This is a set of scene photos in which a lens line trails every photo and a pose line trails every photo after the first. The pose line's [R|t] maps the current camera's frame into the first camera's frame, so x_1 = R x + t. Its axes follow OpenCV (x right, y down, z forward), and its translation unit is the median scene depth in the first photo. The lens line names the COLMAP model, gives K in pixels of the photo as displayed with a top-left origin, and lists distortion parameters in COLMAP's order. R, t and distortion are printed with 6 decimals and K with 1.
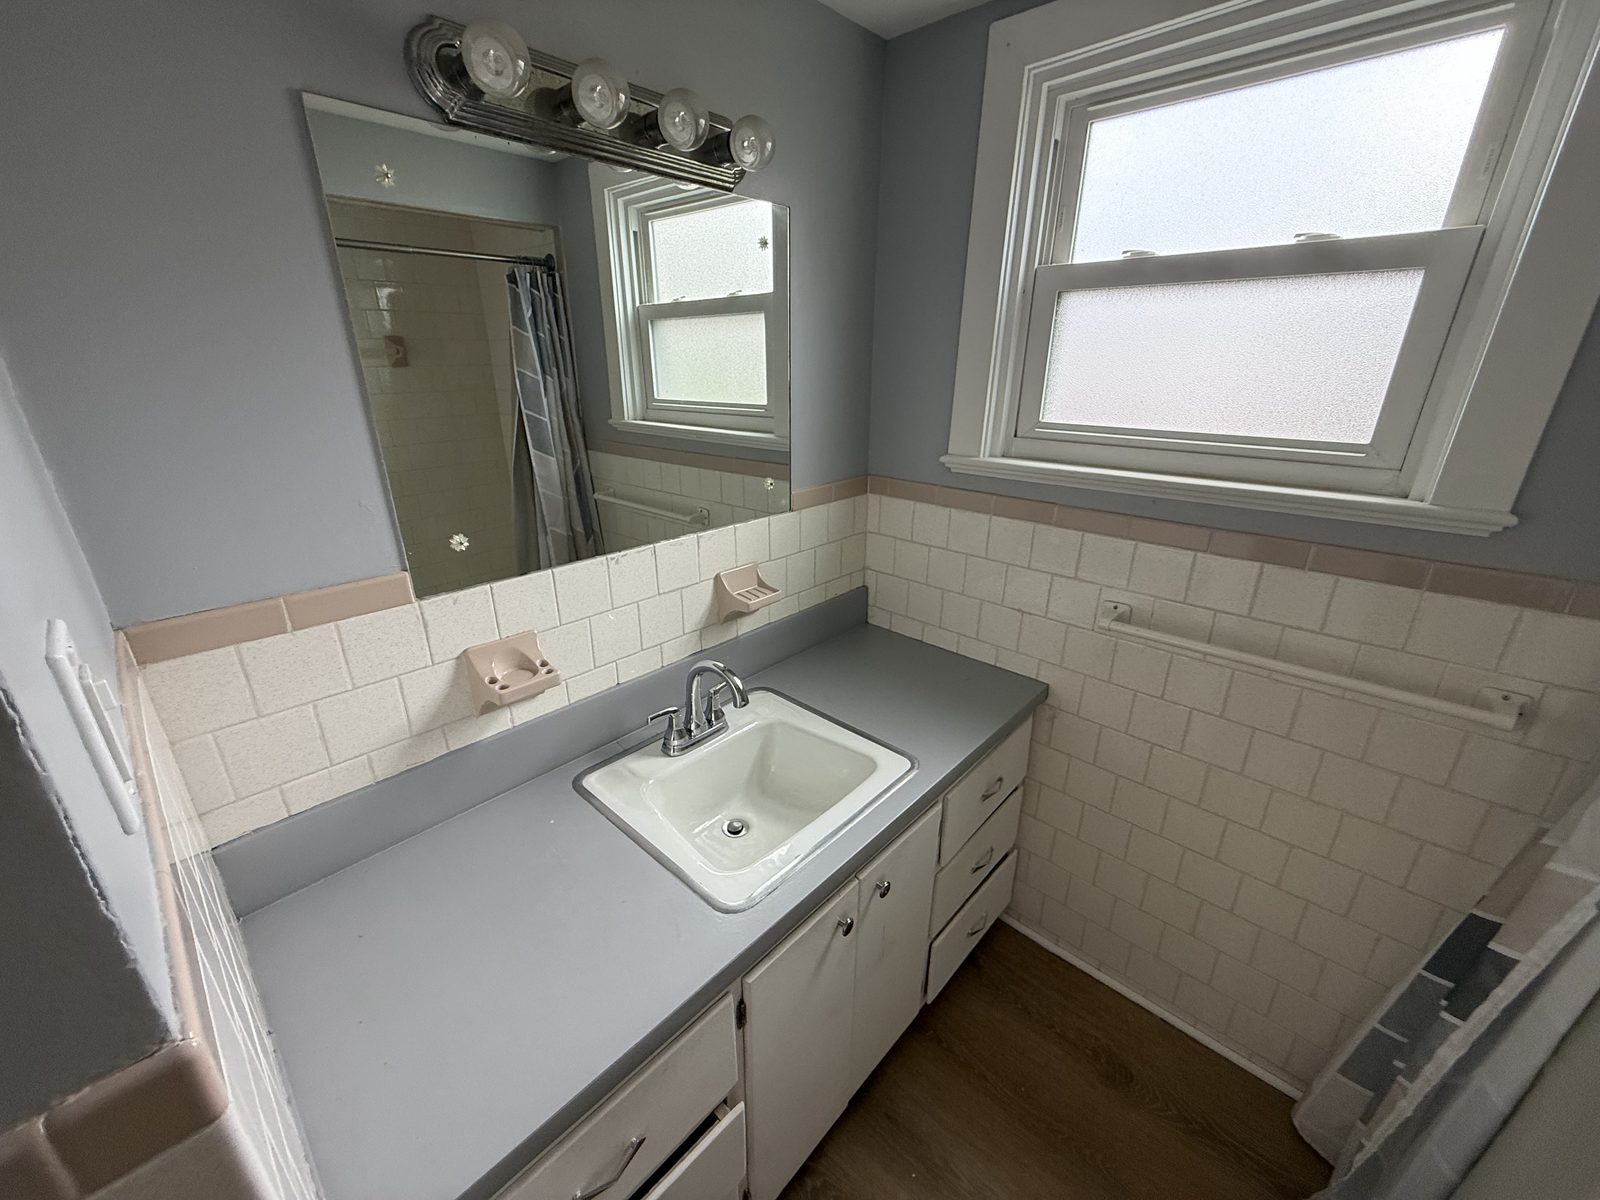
lens RADIAL K [[635.8, 0, 792.6], [0, 635.8, 595.8], [0, 0, 1]] dist [0.000041, 0.000326]
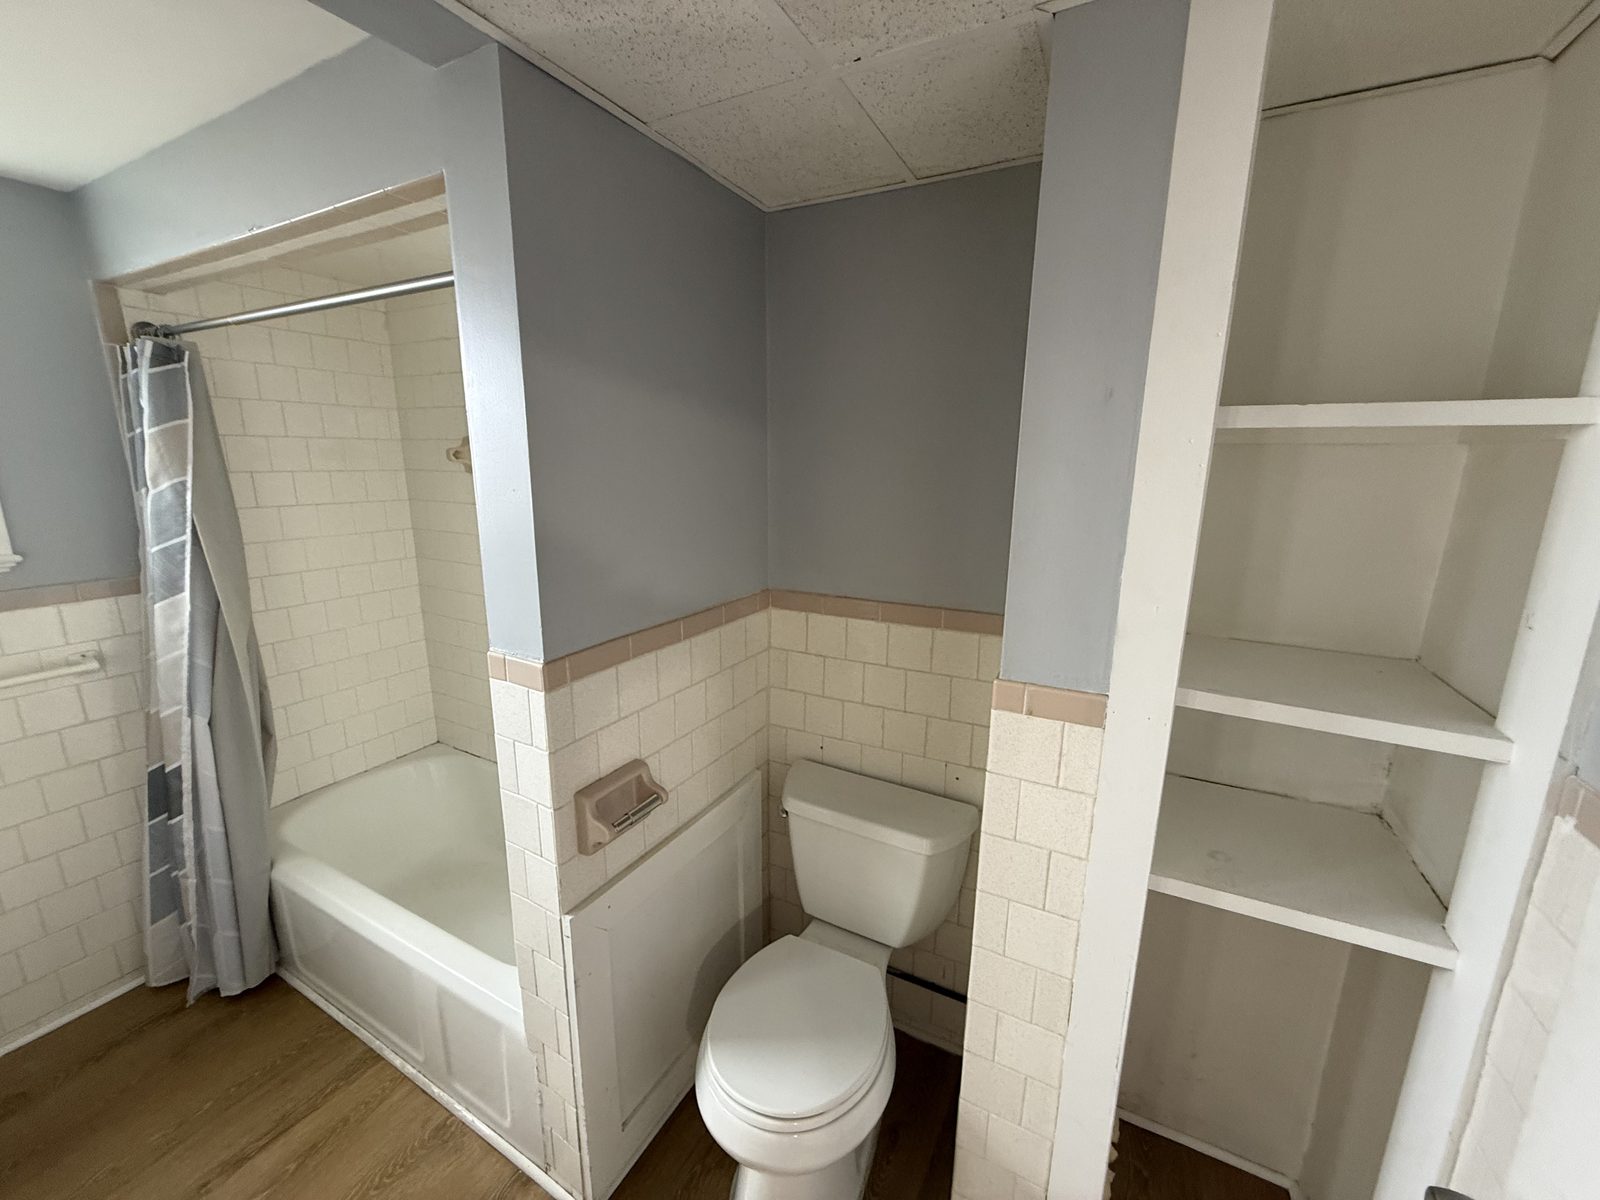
lens RADIAL K [[635.8, 0, 794.2], [0, 635.8, 604.4], [0, 0, 1]] dist [0.000041, 0.000326]
pose [[-0.254922, -0.201659, 0.945700, -0.978157], [0.341081, 0.896396, 0.283087, 0.209125], [-0.904808, 0.394726, -0.159729, -0.523102]]
